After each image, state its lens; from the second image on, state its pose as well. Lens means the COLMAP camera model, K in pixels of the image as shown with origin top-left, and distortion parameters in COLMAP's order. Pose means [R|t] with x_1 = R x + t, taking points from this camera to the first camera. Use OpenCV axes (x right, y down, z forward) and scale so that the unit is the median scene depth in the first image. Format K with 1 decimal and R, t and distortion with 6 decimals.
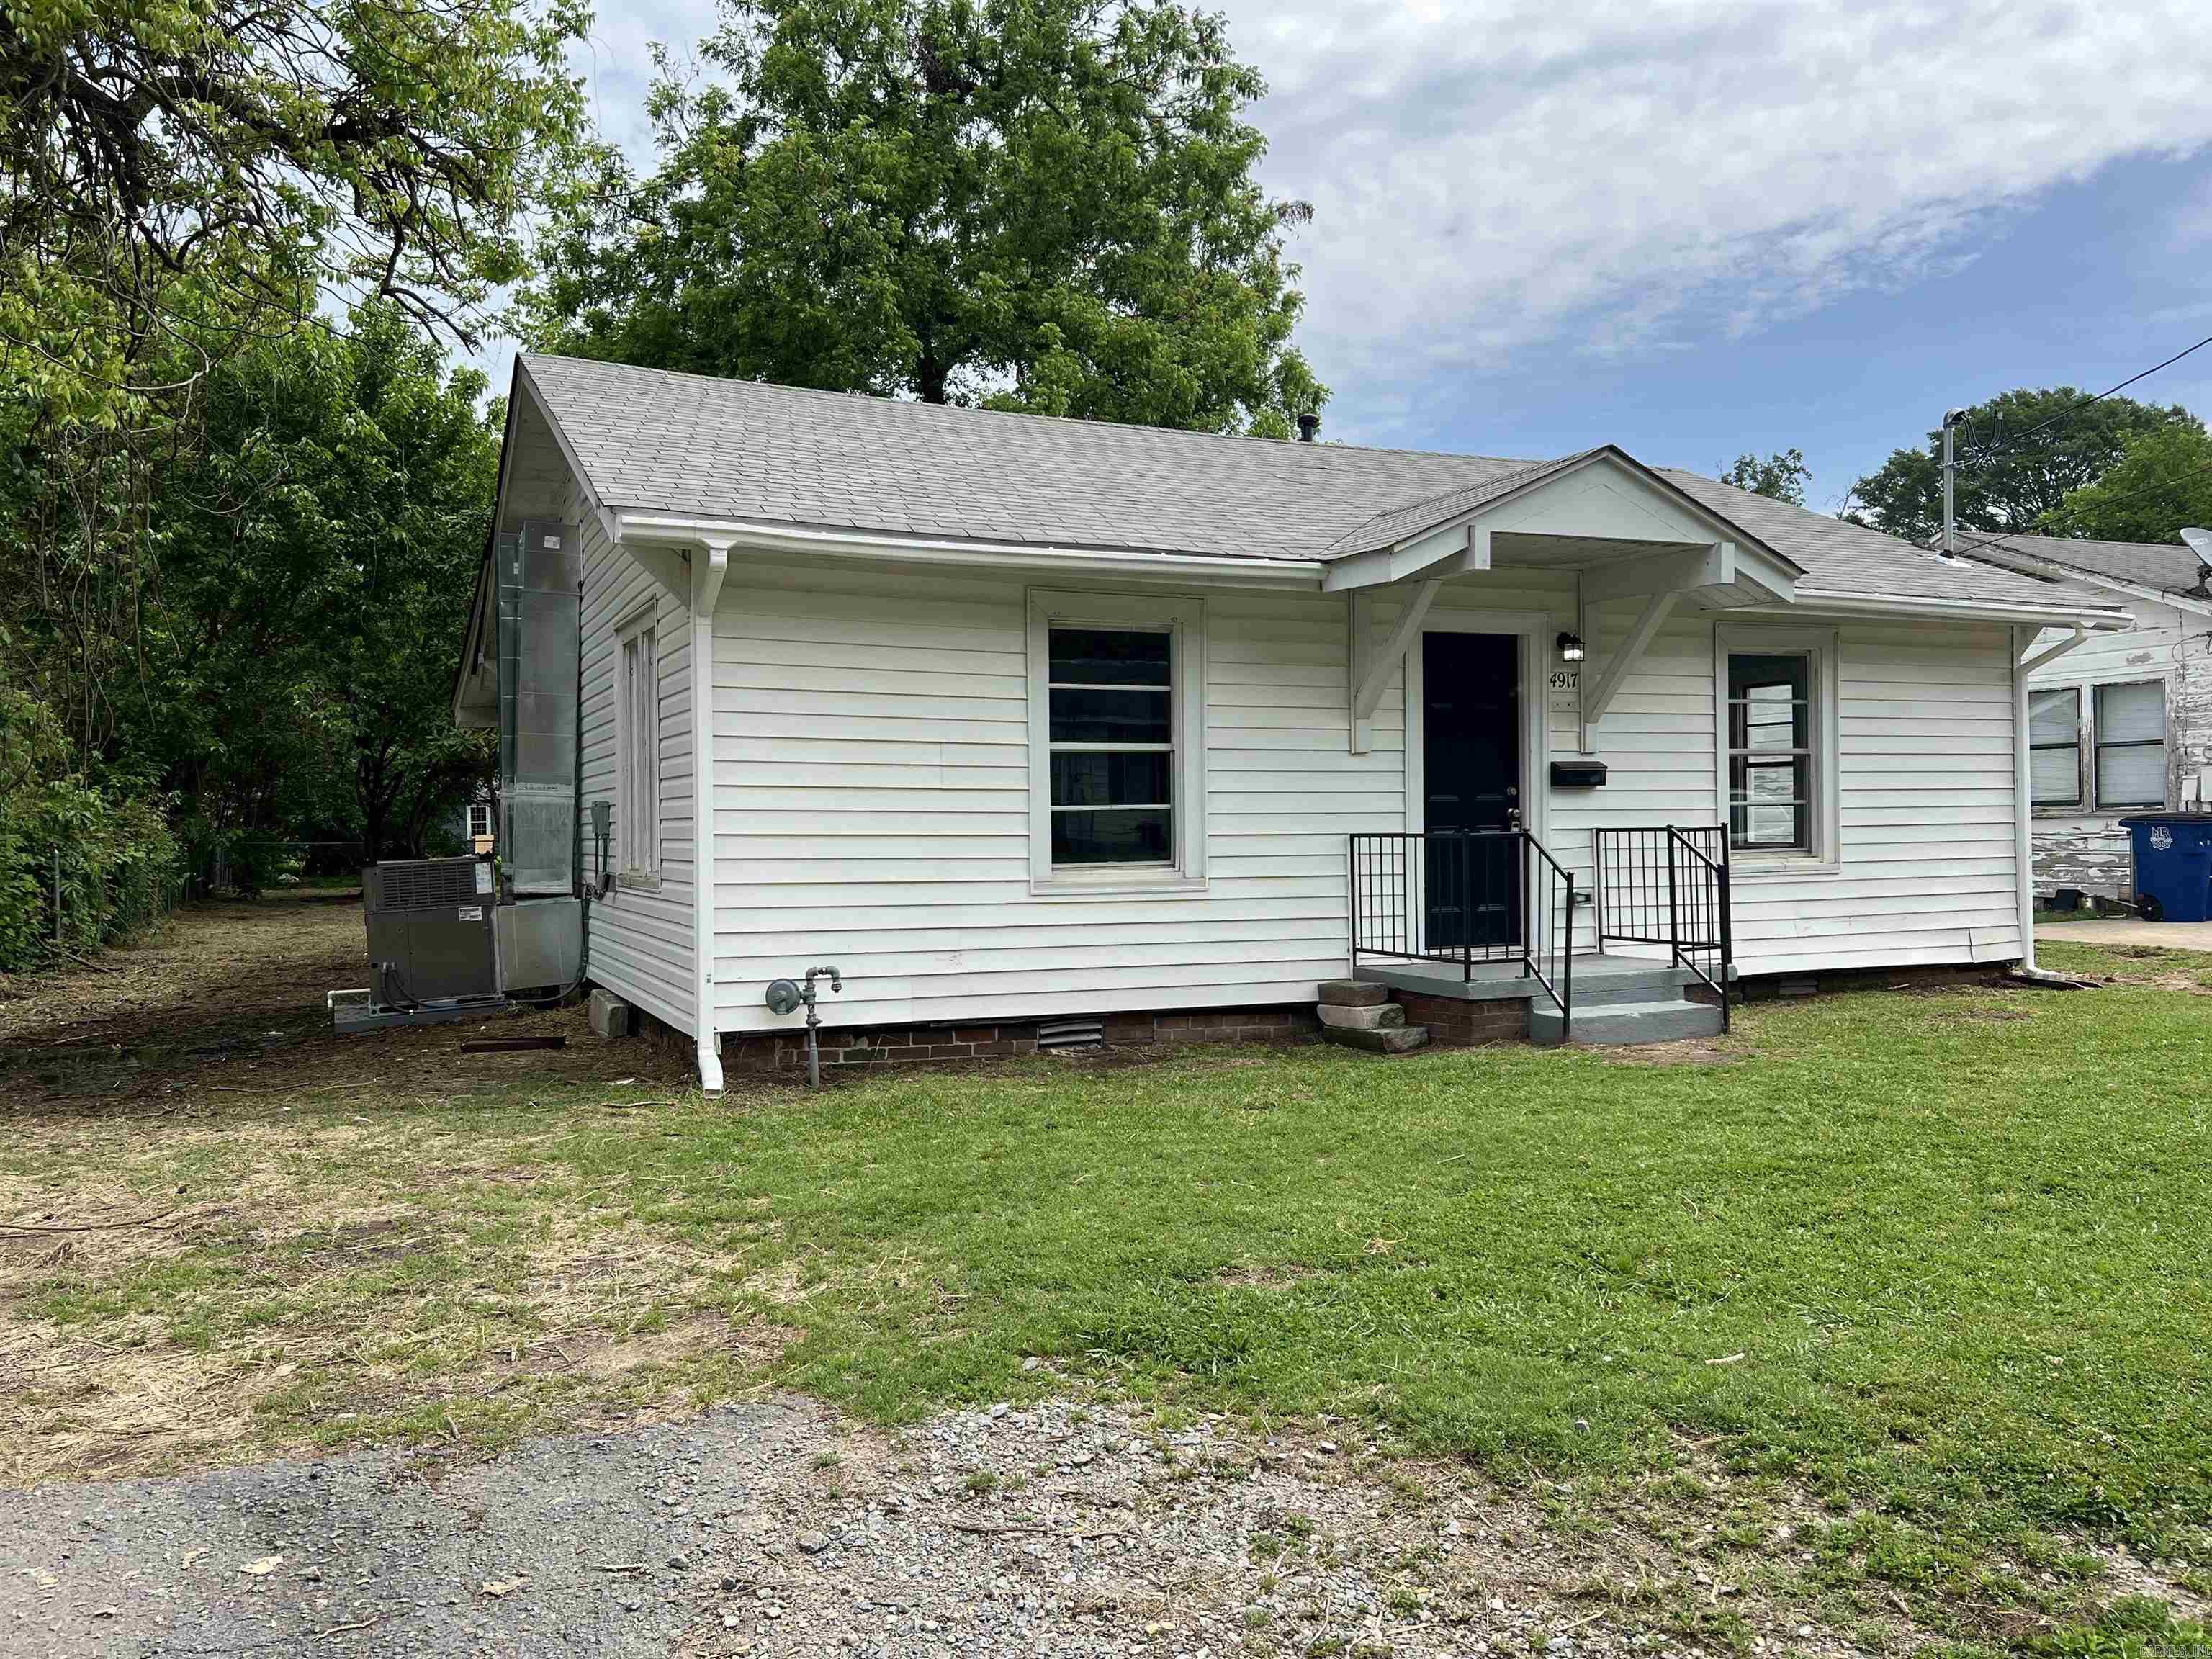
lens RADIAL K [[1663.2, 0, 1106.0], [0, 1663.2, 829.5], [0, 0, 1]] dist [0.068718, -0.092156]
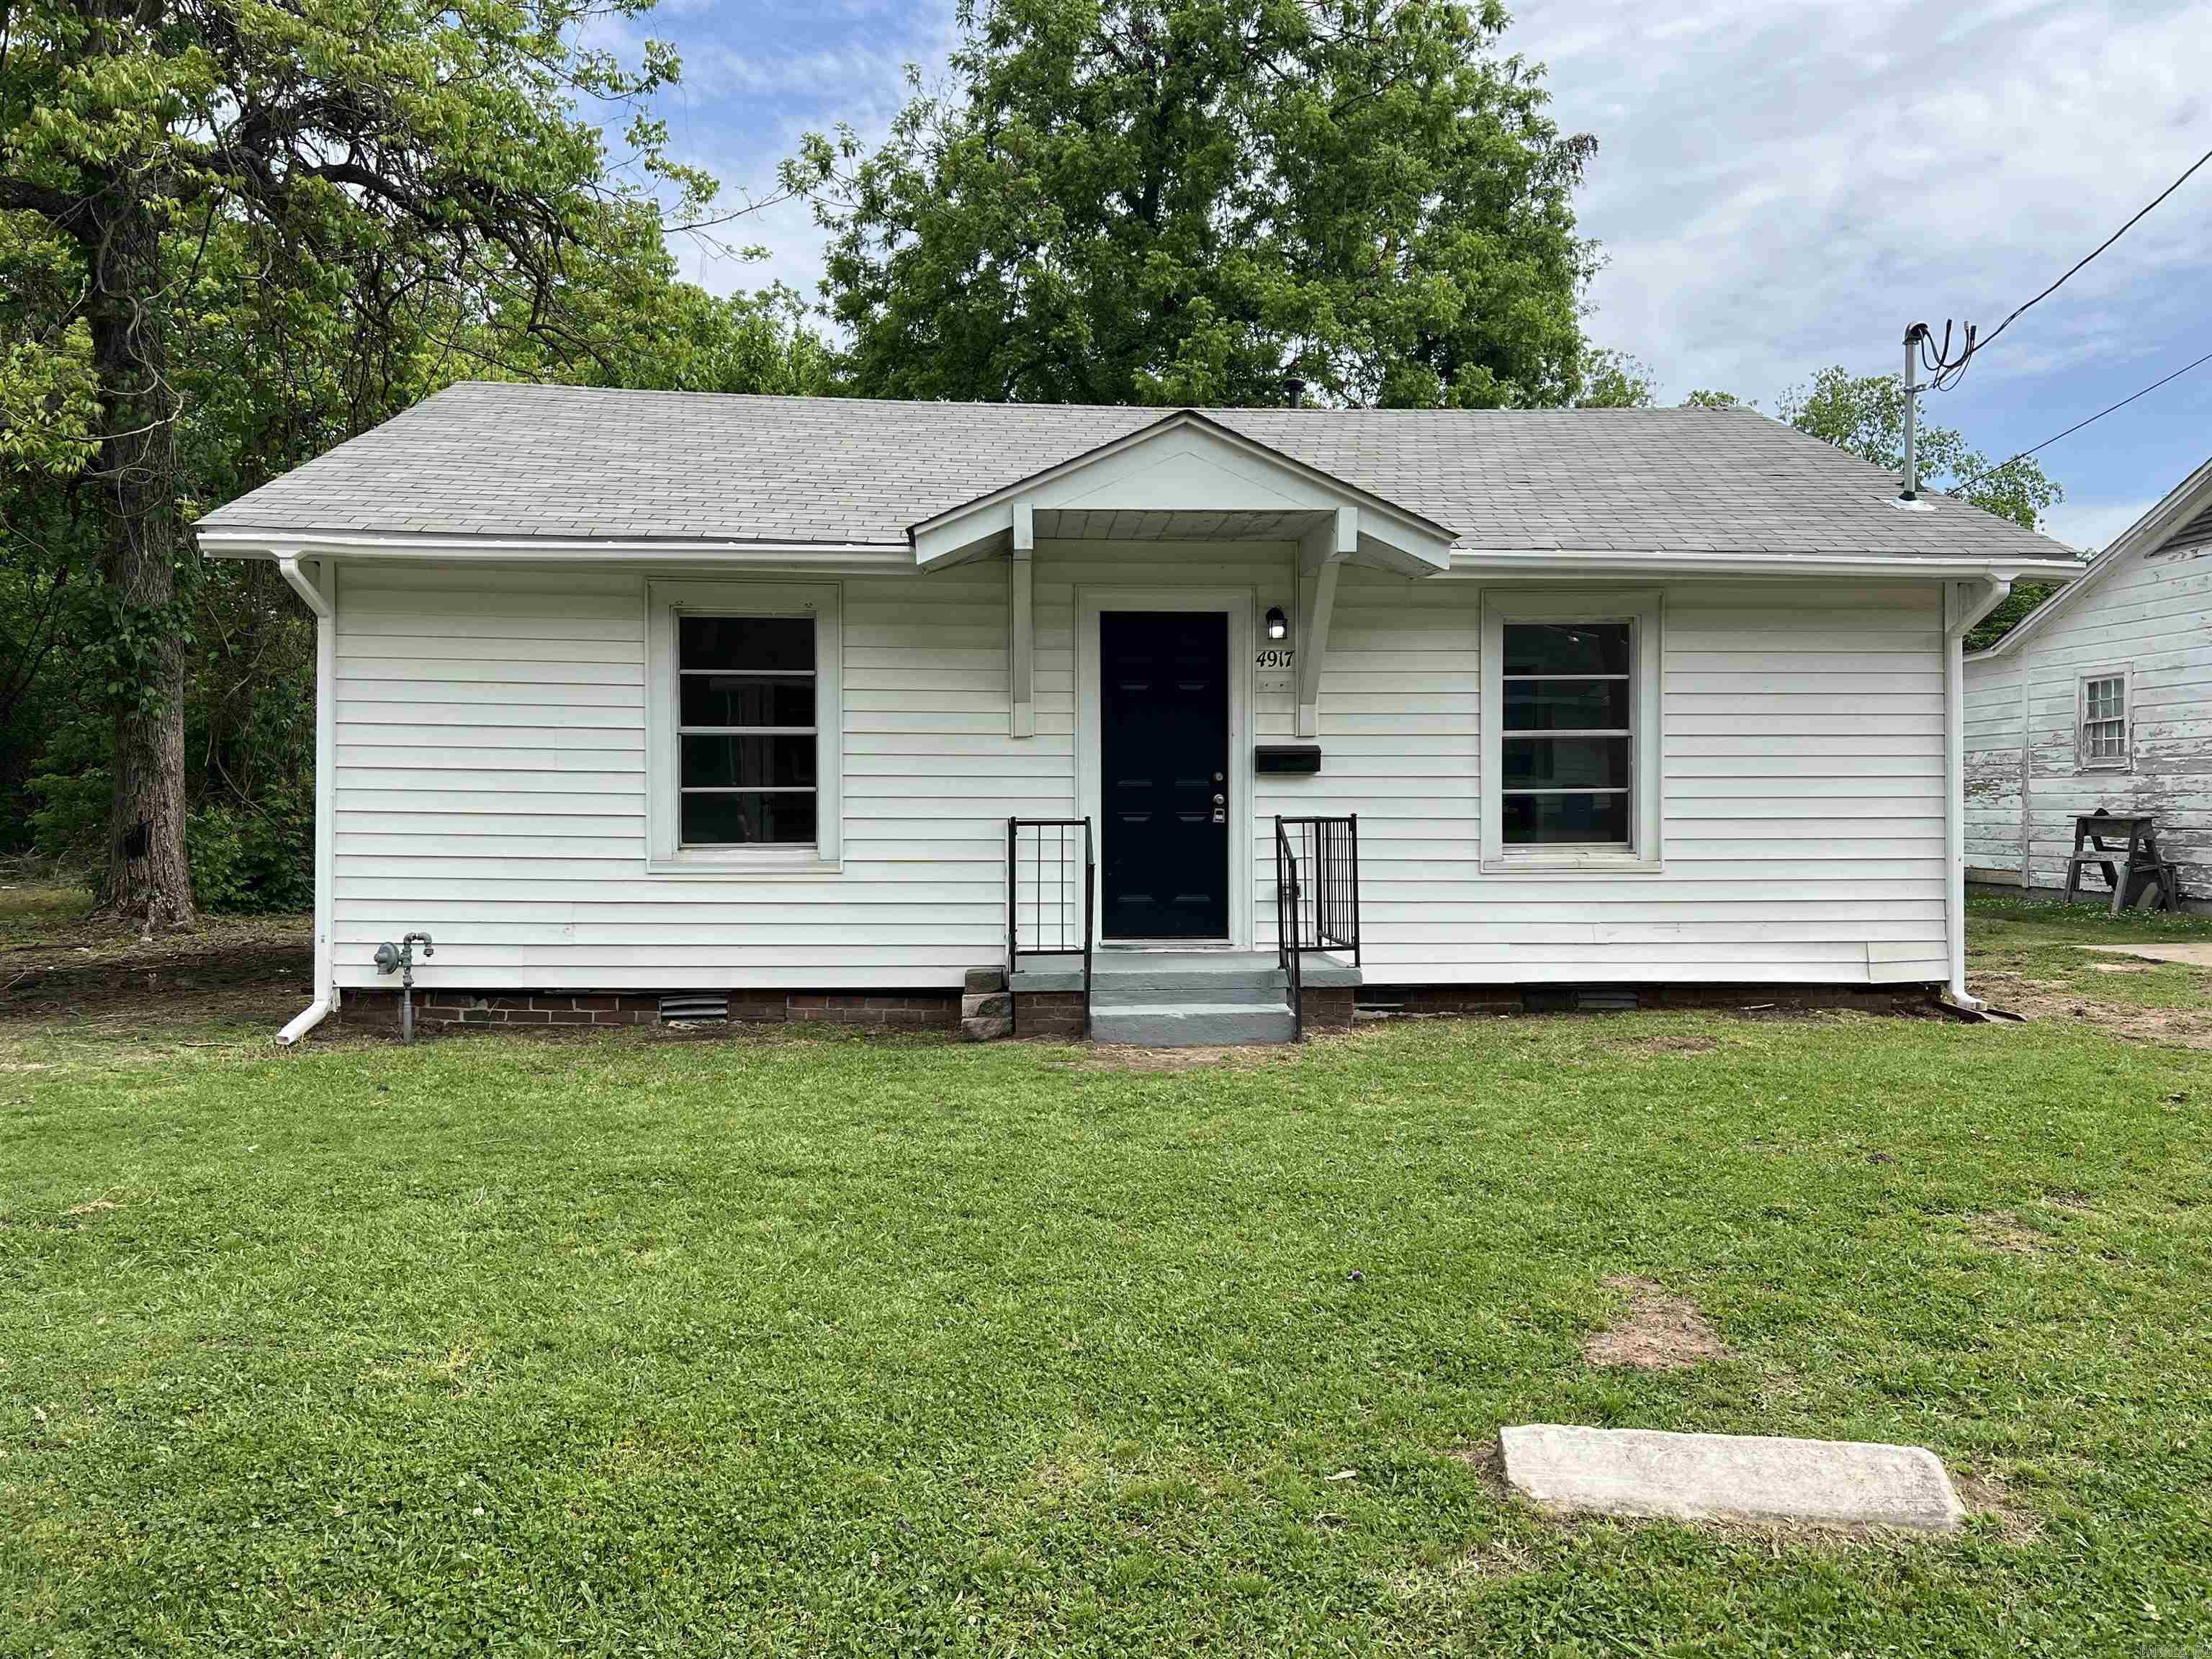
lens RADIAL K [[1678.2, 0, 1112.3], [0, 1678.2, 800.4], [0, 0, 1]] dist [0.072057, -0.104725]
pose [[0.941846, 0.012303, -0.335818, 0.554663], [-0.012965, 0.999916, 0.000270, -0.009626], [0.335793, 0.004100, 0.941927, 0.090875]]
